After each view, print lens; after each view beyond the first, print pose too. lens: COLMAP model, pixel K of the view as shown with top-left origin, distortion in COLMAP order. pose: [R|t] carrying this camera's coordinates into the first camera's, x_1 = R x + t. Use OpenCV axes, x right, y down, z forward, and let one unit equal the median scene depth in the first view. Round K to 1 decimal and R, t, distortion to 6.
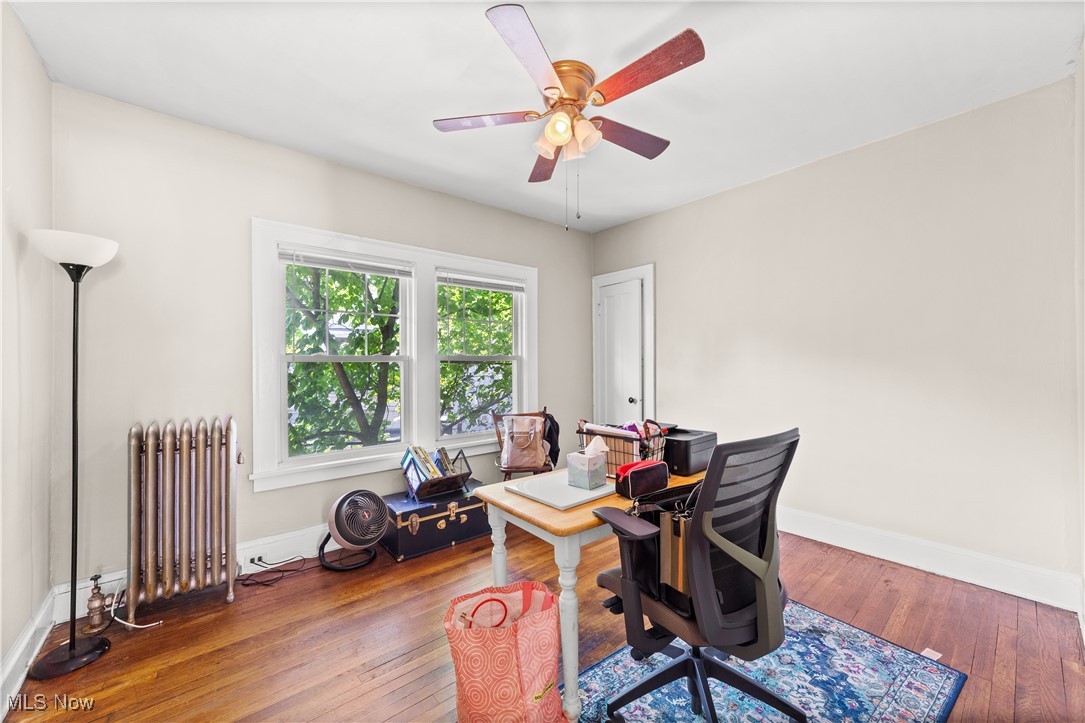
lens RADIAL K [[419.6, 0, 539.1], [0, 419.6, 364.2], [0, 0, 1]] dist [-0.001206, -0.000093]
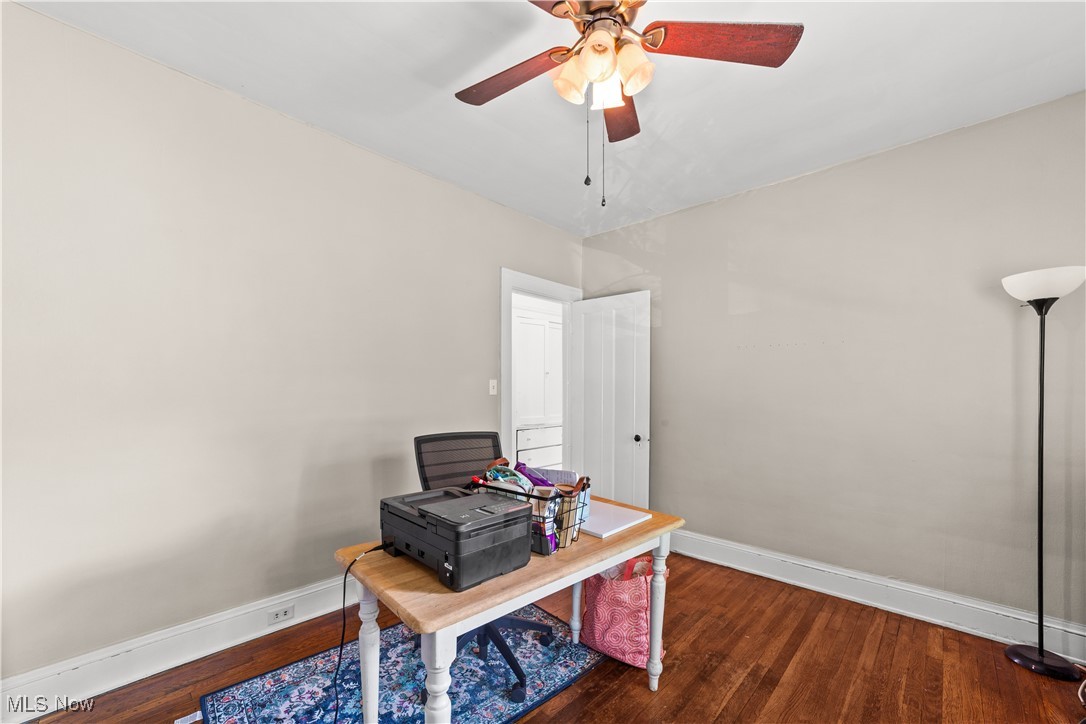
lens RADIAL K [[420.0, 0, 539.6], [0, 420.0, 364.7], [0, 0, 1]] dist [-0.001206, -0.000093]
pose [[-0.996121, -0.001848, -0.087970, 0.282808], [-0.001379, 0.999985, -0.005391, -0.064736], [0.087979, -0.005249, -0.996109, 2.055515]]
